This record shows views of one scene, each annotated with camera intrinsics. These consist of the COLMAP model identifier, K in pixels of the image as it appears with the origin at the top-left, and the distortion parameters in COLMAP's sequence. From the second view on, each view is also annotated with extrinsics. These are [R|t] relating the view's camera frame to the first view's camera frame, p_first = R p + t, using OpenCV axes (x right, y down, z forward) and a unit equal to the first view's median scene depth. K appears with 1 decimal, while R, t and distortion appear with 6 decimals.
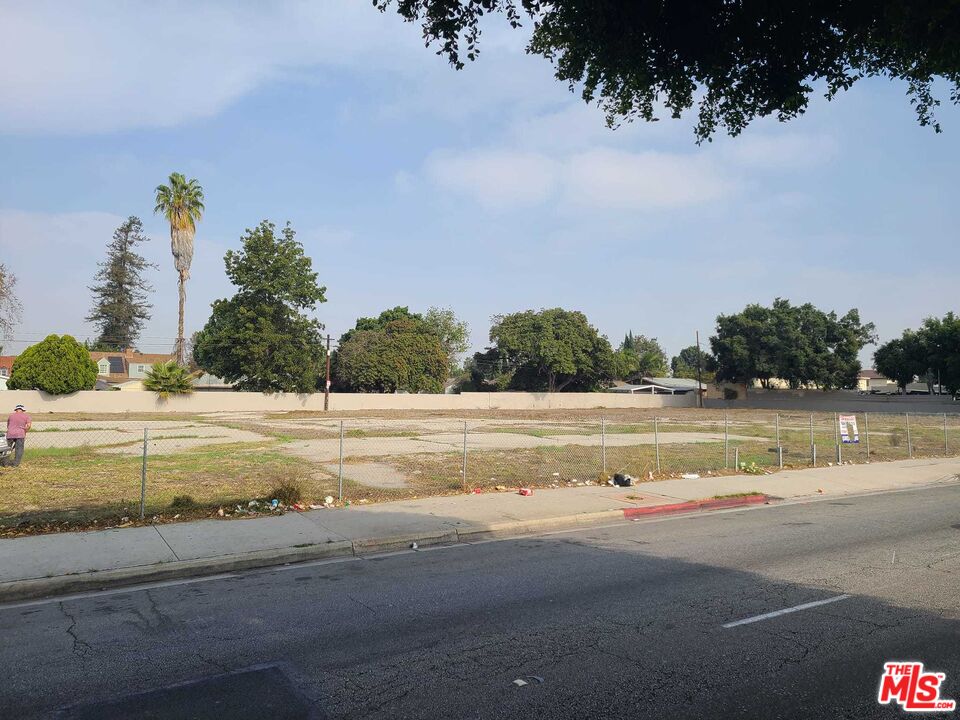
lens RADIAL K [[692.9, 0, 482.3], [0, 692.9, 361.9], [0, 0, 1]] dist [0.102665, -0.242931]
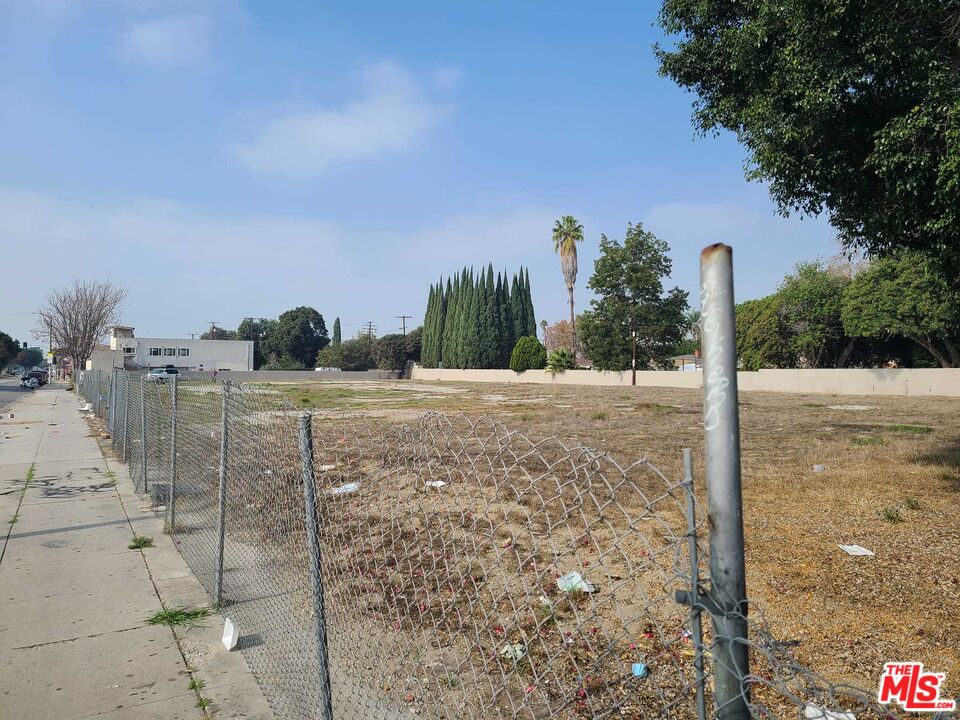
lens RADIAL K [[692.9, 0, 482.3], [0, 692.9, 361.9], [0, 0, 1]] dist [0.102665, -0.242931]
pose [[0.004724, -0.021694, -0.999753, 0.897358], [0.036684, 0.999095, -0.021506, 0.045969], [0.999316, -0.036574, 0.005516, 0.750339]]
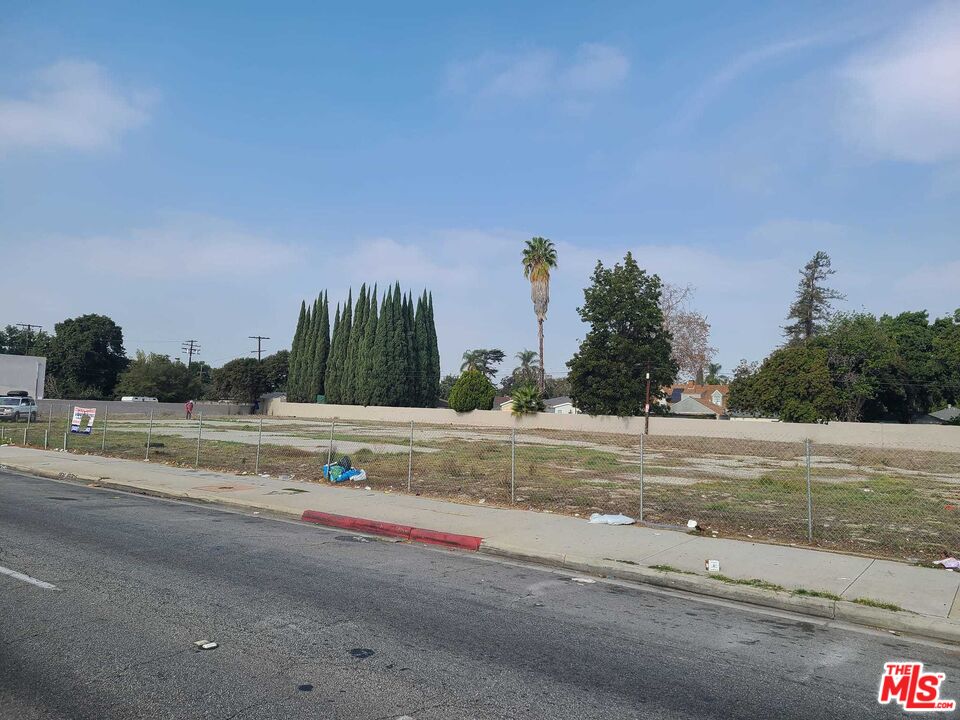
lens RADIAL K [[689.4, 0, 488.3], [0, 689.4, 361.4], [0, 0, 1]] dist [0.134861, -0.277235]
pose [[0.390232, -0.059167, -0.918814, 0.603121], [0.008133, 0.998116, -0.060819, 0.024041], [0.920681, 0.016261, 0.389978, 0.404399]]
